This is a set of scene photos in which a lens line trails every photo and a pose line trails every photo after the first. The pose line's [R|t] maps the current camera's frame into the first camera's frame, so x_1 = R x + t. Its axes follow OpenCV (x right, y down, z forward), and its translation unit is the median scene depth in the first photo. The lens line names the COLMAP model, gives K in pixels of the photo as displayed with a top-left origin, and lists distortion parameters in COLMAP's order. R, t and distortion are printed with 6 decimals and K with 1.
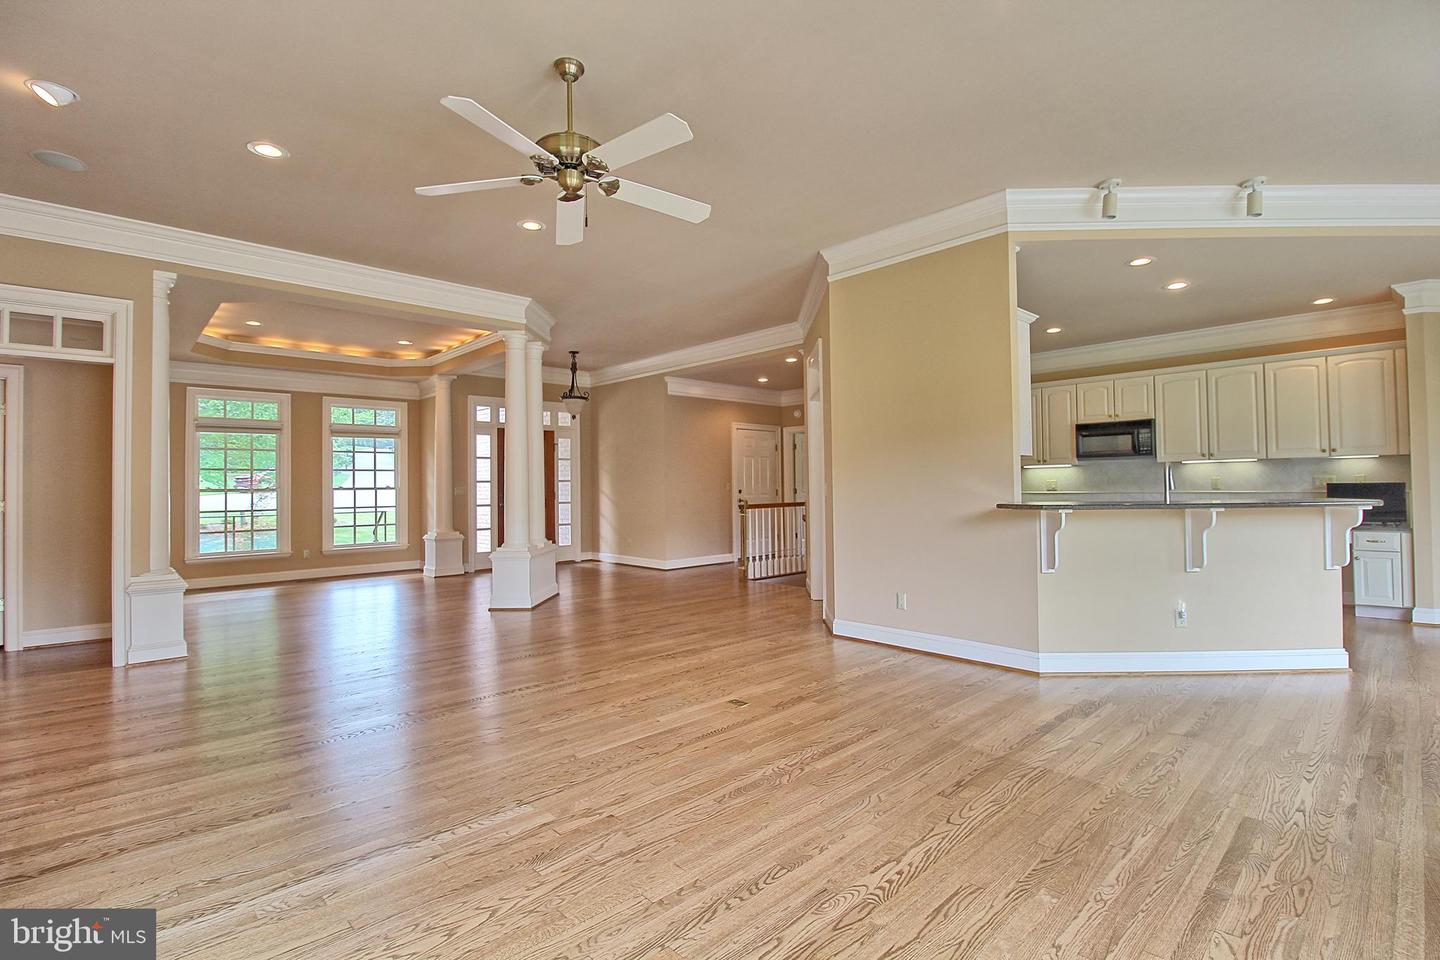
lens RADIAL K [[666.3, 0, 731.0], [0, 666.3, 474.0], [0, 0, 1]] dist [-0.001213, -0.011757]
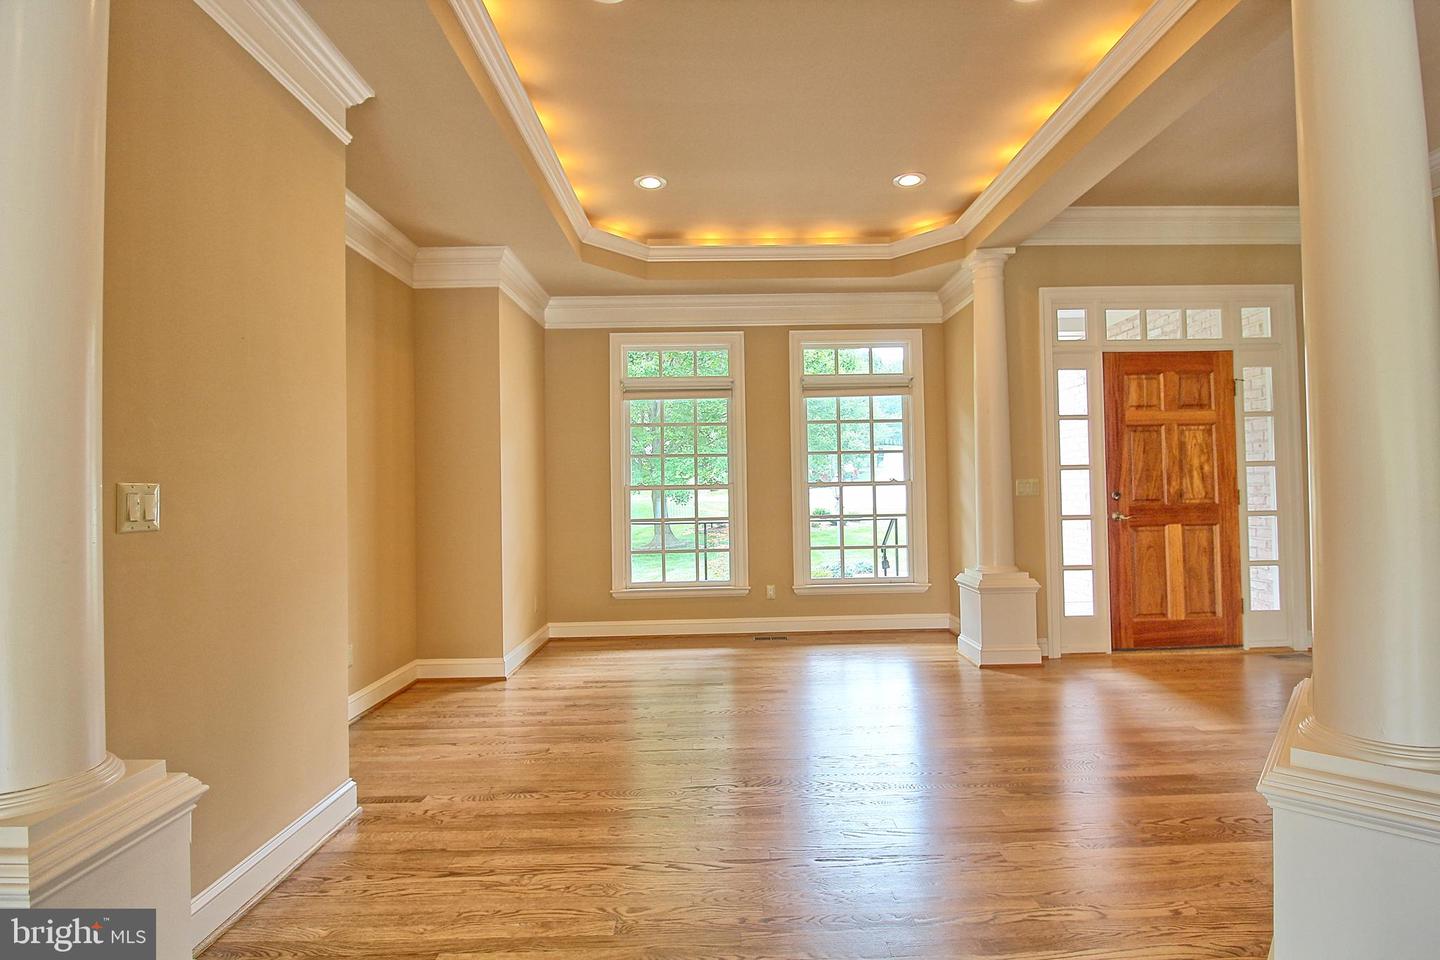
lens RADIAL K [[666.3, 0, 734.5], [0, 666.3, 472.4], [0, 0, 1]] dist [-0.001213, -0.011757]
pose [[0.737158, -0.017496, -0.675494, -0.320712], [0.020278, 0.999787, -0.003766, 0.016628], [0.675416, -0.010921, 0.737356, 0.678042]]
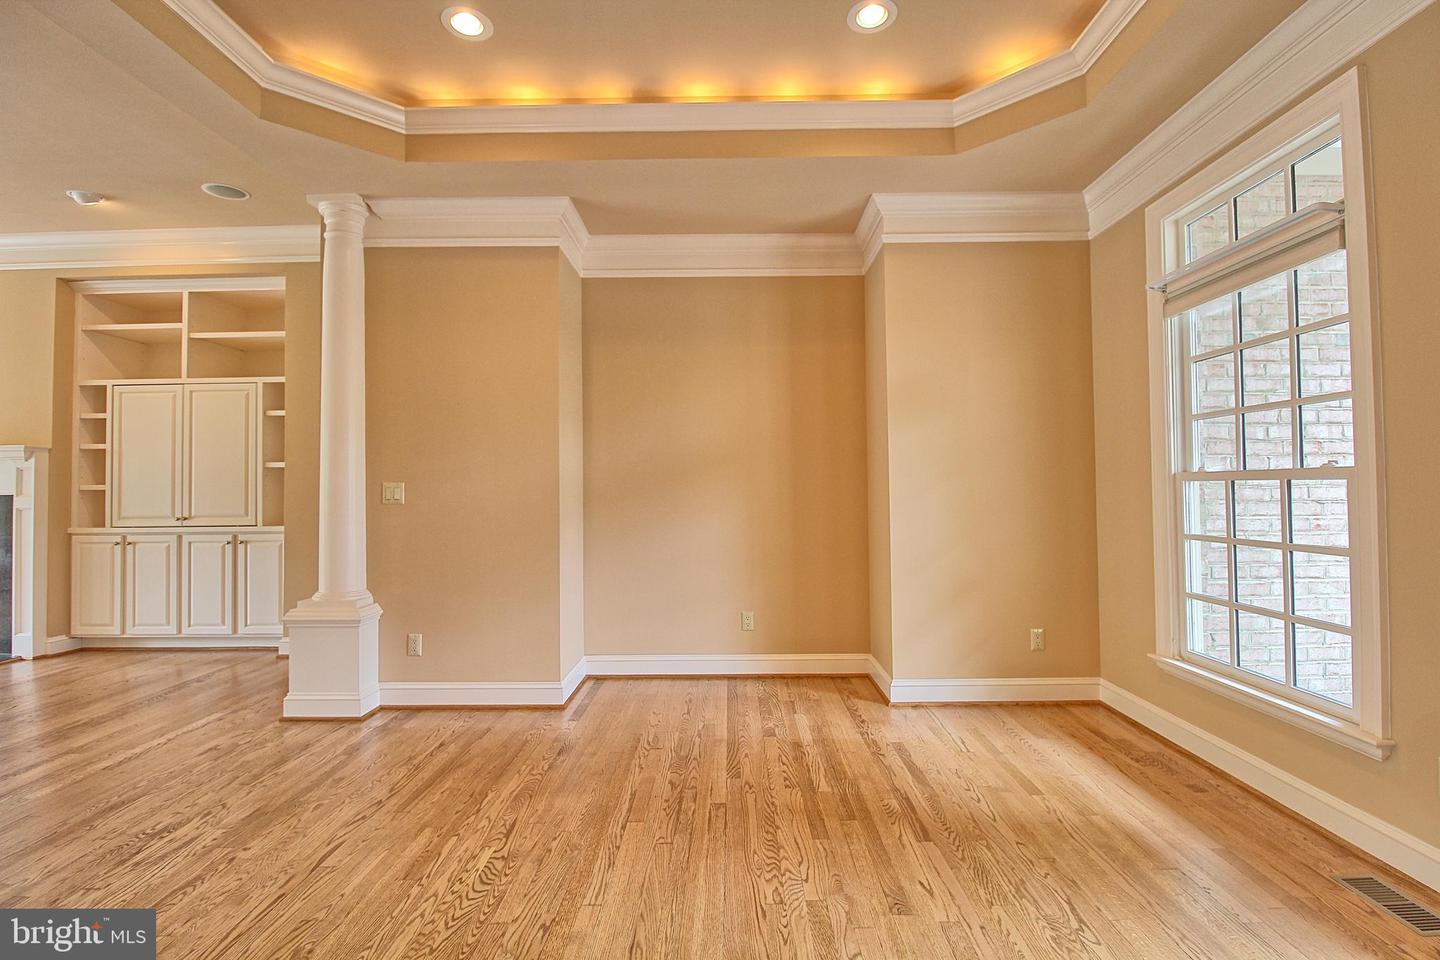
lens RADIAL K [[666.3, 0, 729.6], [0, 666.3, 470.6], [0, 0, 1]] dist [-0.001213, -0.011757]
pose [[-0.694234, -0.004132, -0.719738, -0.431555], [0.029844, 0.998958, -0.034522, 0.031568], [0.719131, -0.045446, -0.693387, 1.255682]]
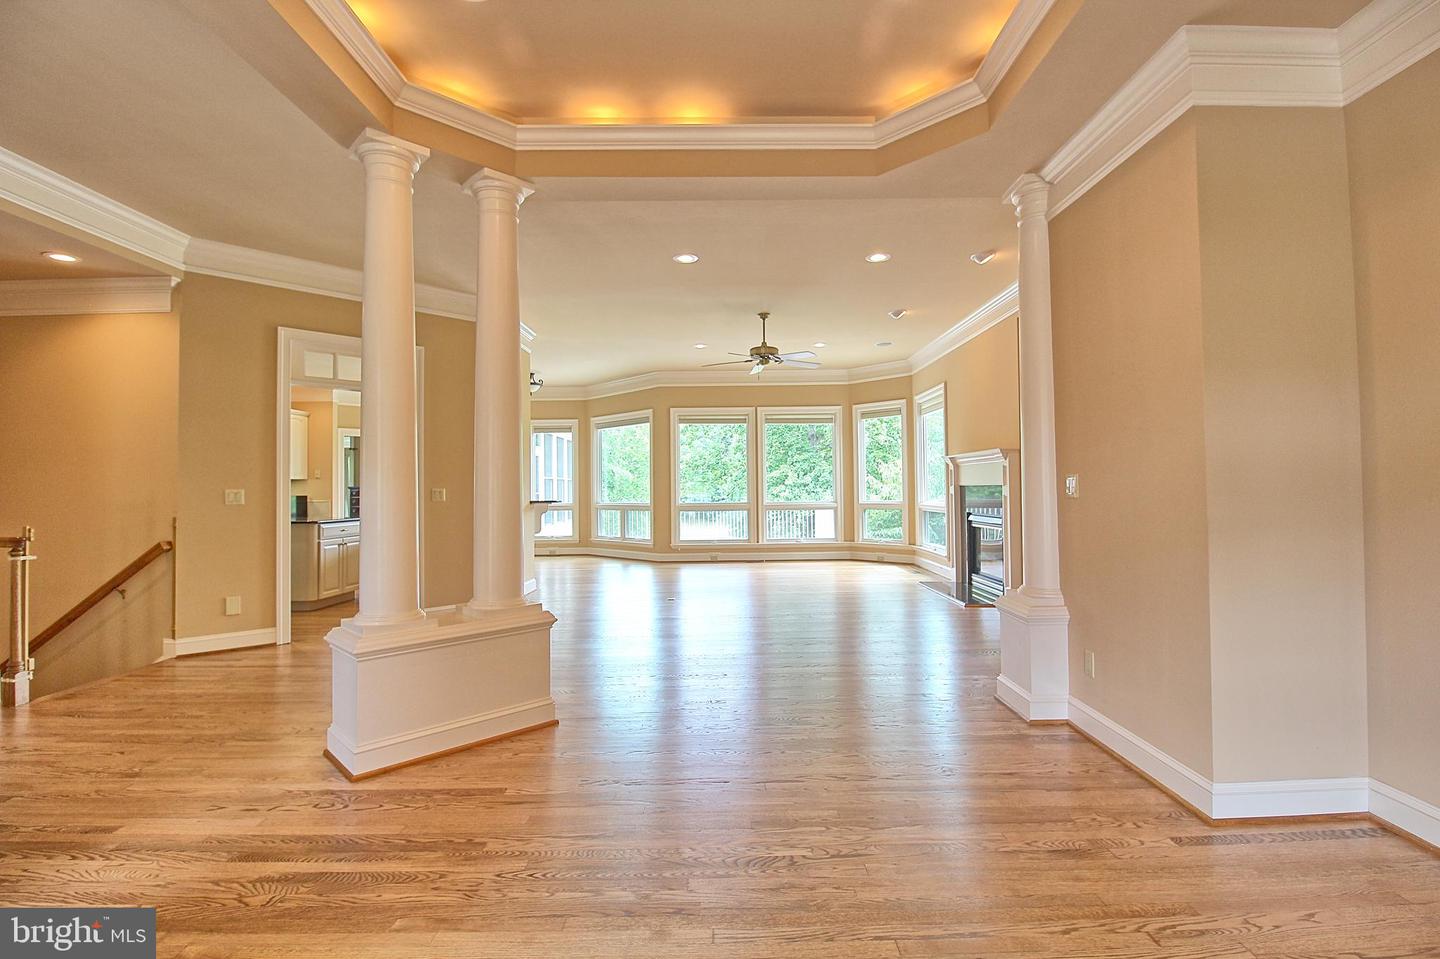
lens RADIAL K [[666.3, 0, 730.9], [0, 666.3, 476.4], [0, 0, 1]] dist [-0.001213, -0.011757]
pose [[-0.725768, 0.033761, 0.687111, -0.768469], [0.008568, 0.999161, -0.040045, 0.033069], [-0.687887, -0.023176, -0.725448, 1.202517]]
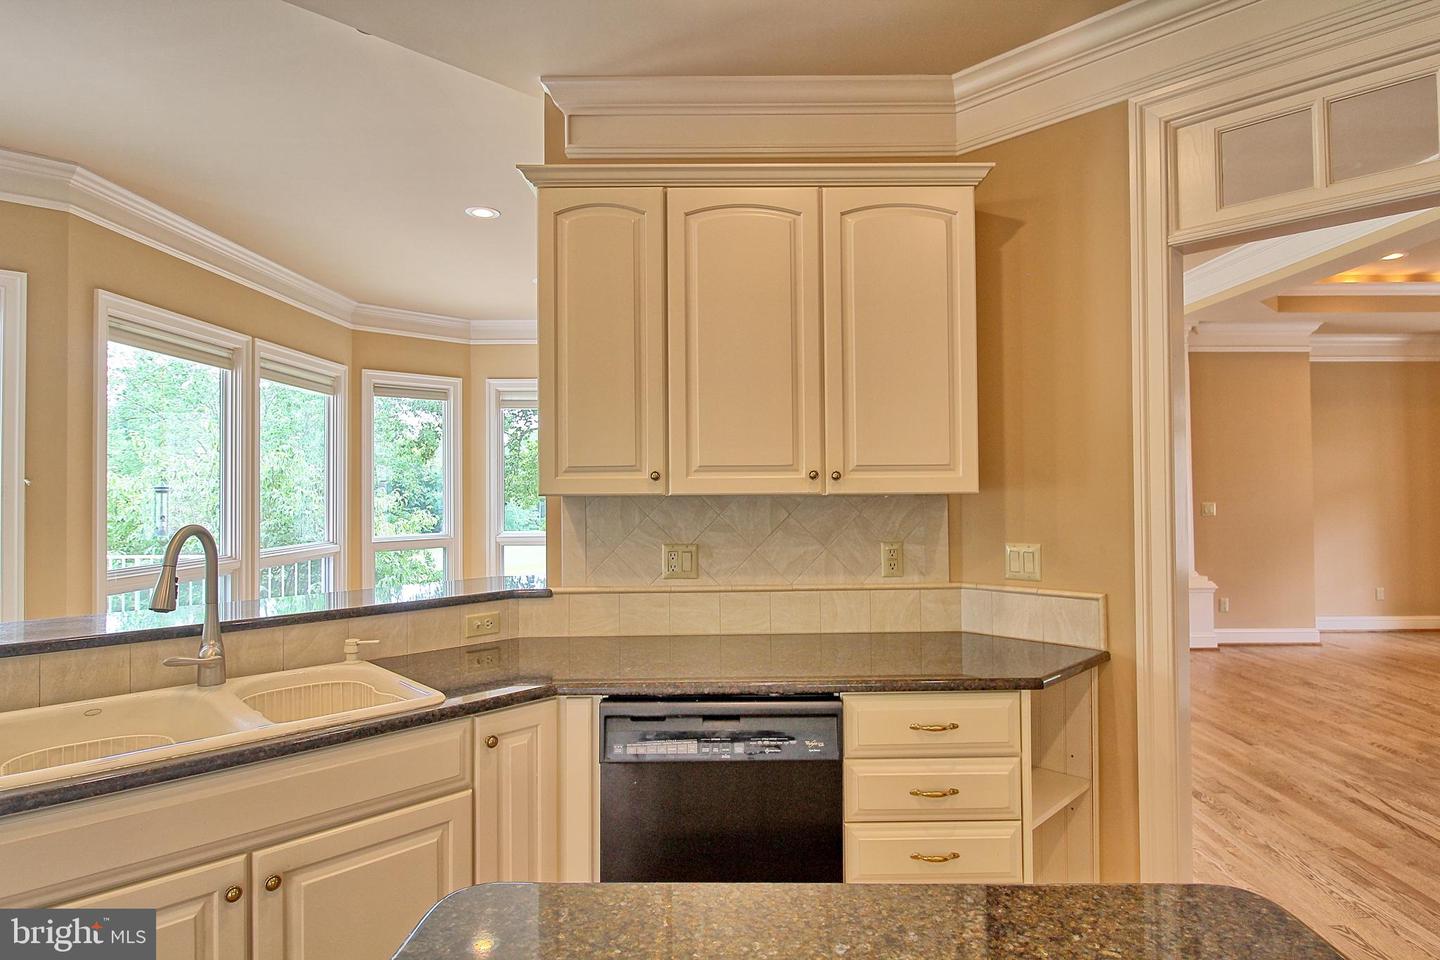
lens RADIAL K [[794.3, 0, 734.3], [0, 794.3, 472.4], [0, 0, 1]] dist [0.005315, -0.008236]
pose [[-0.689641, 0.004586, -0.724137, 0.486778], [0.029239, 0.999341, -0.021518, -0.018604], [0.723561, -0.036012, -0.689320, 0.956936]]
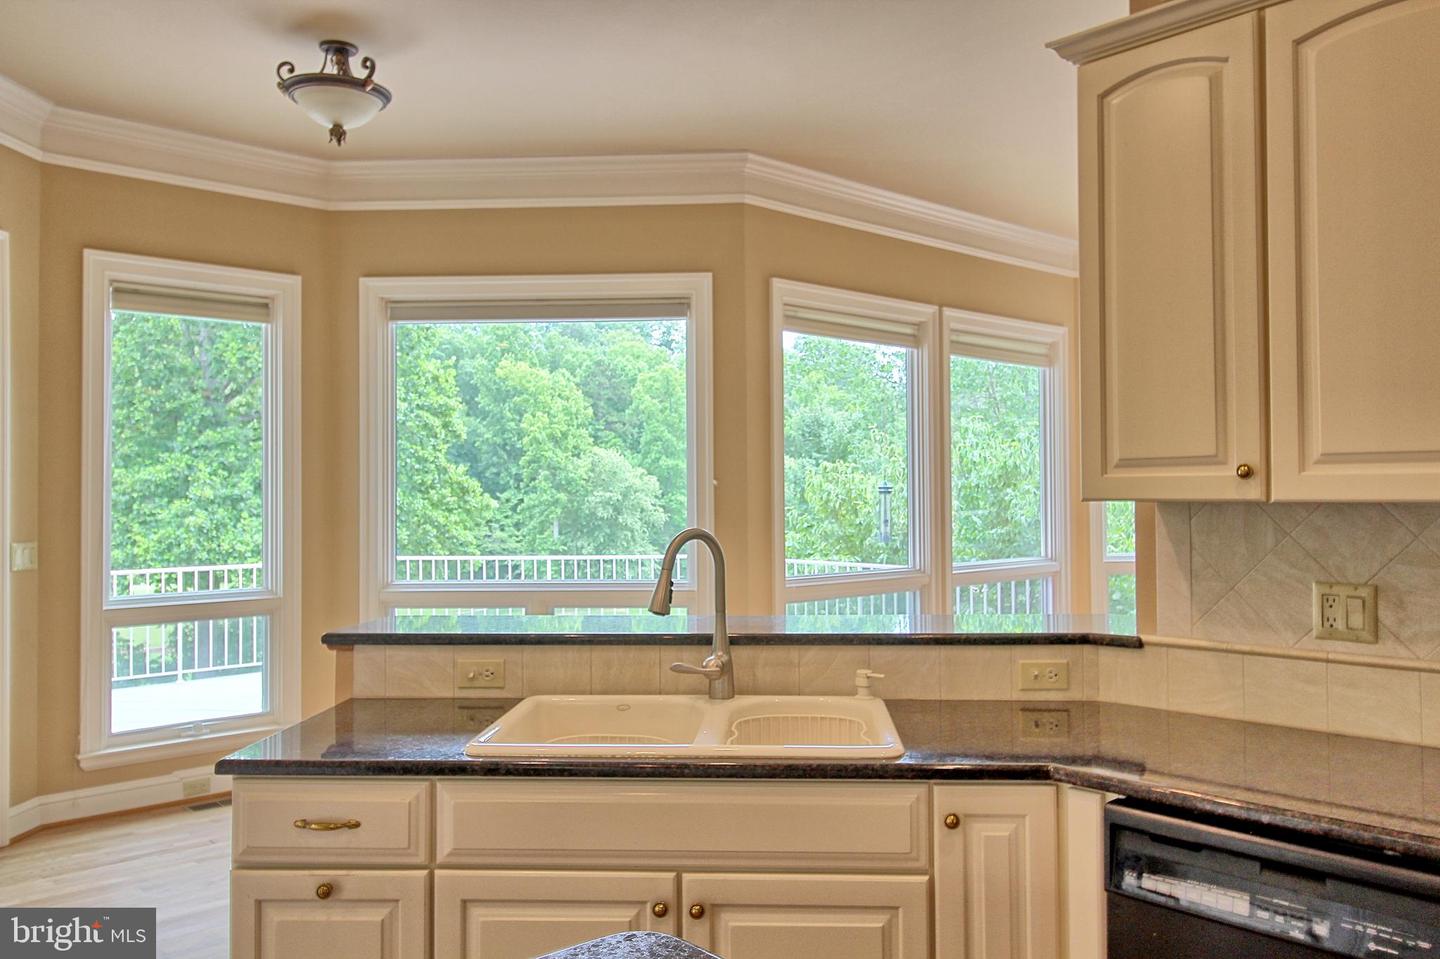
lens RADIAL K [[1141.0, 0, 727.3], [0, 1141.0, 470.5], [0, 0, 1]] dist [0.011709, 0.006820]
pose [[-0.999558, 0.019470, 0.022486, 0.399451], [0.018617, 0.999122, -0.037541, -0.016661], [-0.023197, -0.037106, -0.999042, 1.009882]]
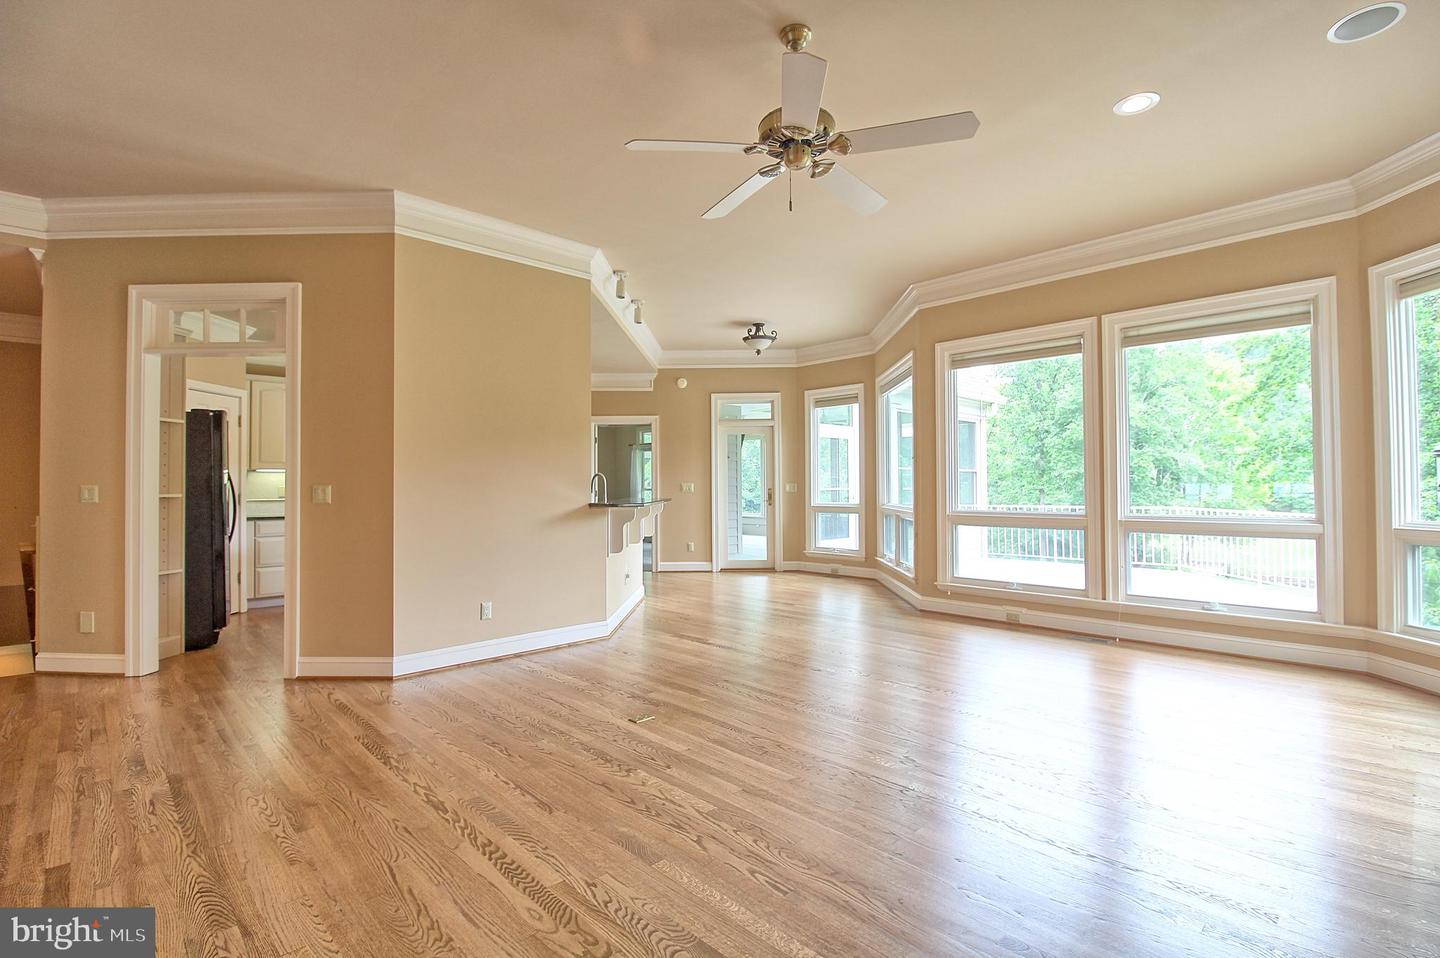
lens RADIAL K [[666.3, 0, 730.0], [0, 666.3, 469.4], [0, 0, 1]] dist [-0.001213, -0.011757]
pose [[-0.002317, 0.035738, 0.999359, -0.488780], [-0.012406, 0.999283, -0.035764, 0.013400], [-0.999920, -0.012481, -0.001872, 0.458754]]
